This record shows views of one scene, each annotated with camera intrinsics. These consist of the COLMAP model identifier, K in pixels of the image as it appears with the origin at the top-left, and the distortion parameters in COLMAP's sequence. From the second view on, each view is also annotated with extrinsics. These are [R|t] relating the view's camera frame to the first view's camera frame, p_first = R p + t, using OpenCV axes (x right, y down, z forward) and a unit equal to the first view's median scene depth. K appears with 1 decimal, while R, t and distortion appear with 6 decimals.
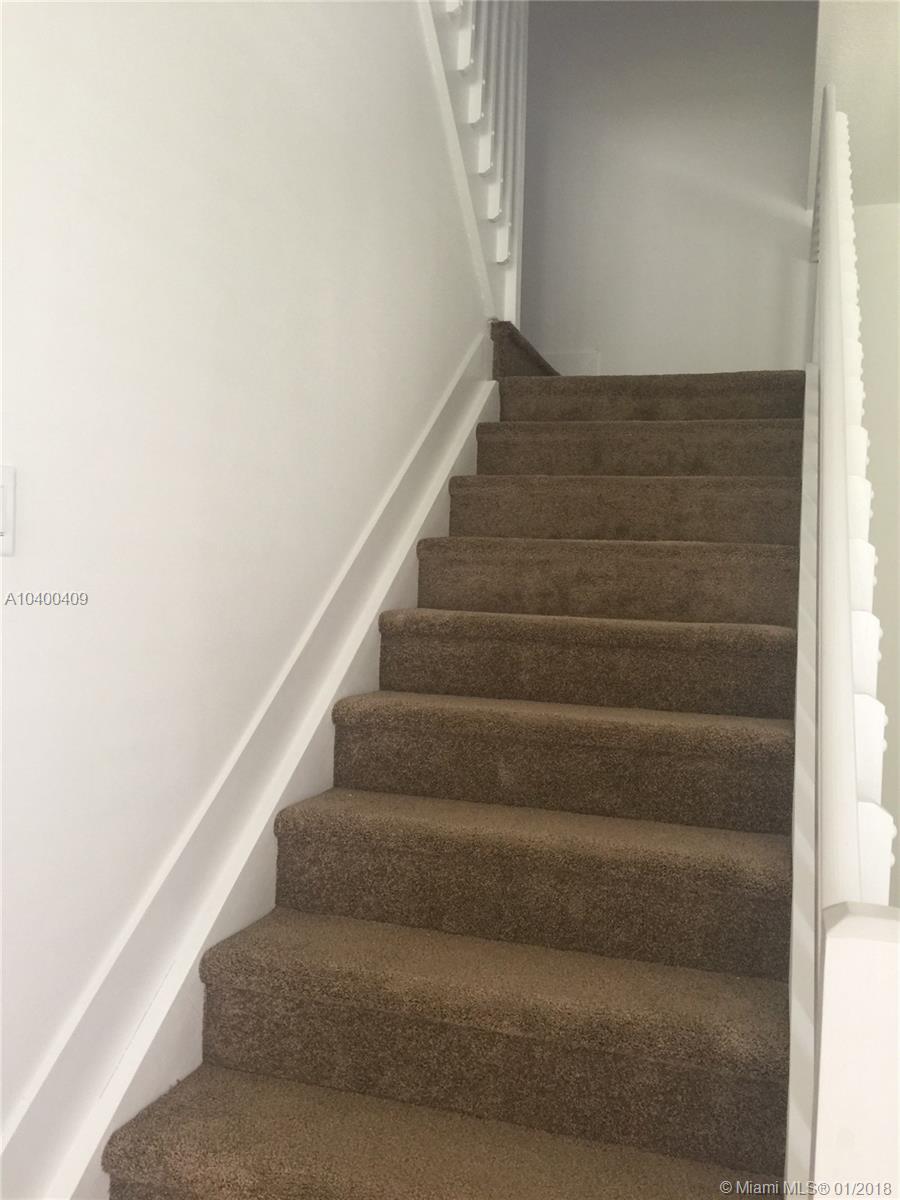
lens RADIAL K [[1019.9, 0, 451.2], [0, 1019.9, 598.3], [0, 0, 1]] dist [0.062436, -0.067631]
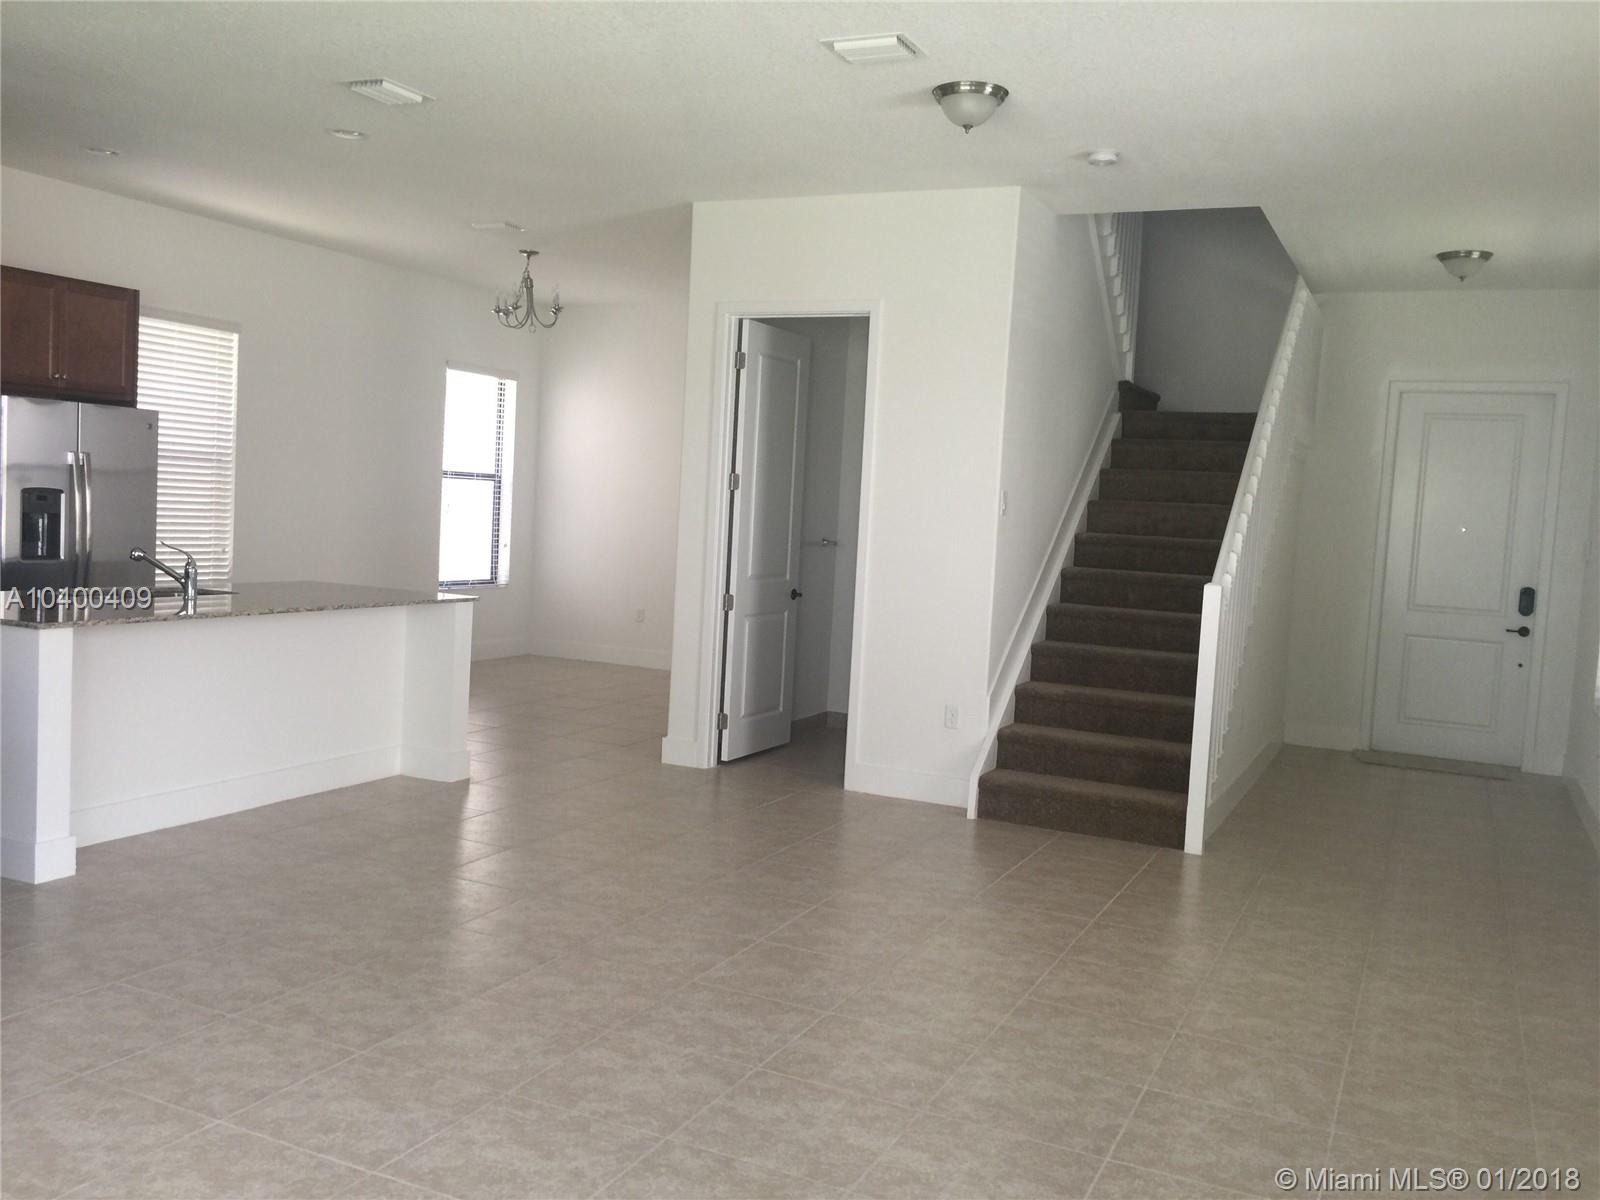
lens RADIAL K [[1359.9, 0, 808.9], [0, 1359.9, 604.3], [0, 0, 1]] dist [0.062436, -0.067631]
pose [[0.992195, 0.022381, -0.122667, -0.247749], [-0.015825, 0.998407, 0.054162, 0.013675], [0.123684, -0.051798, 0.990969, -1.876879]]
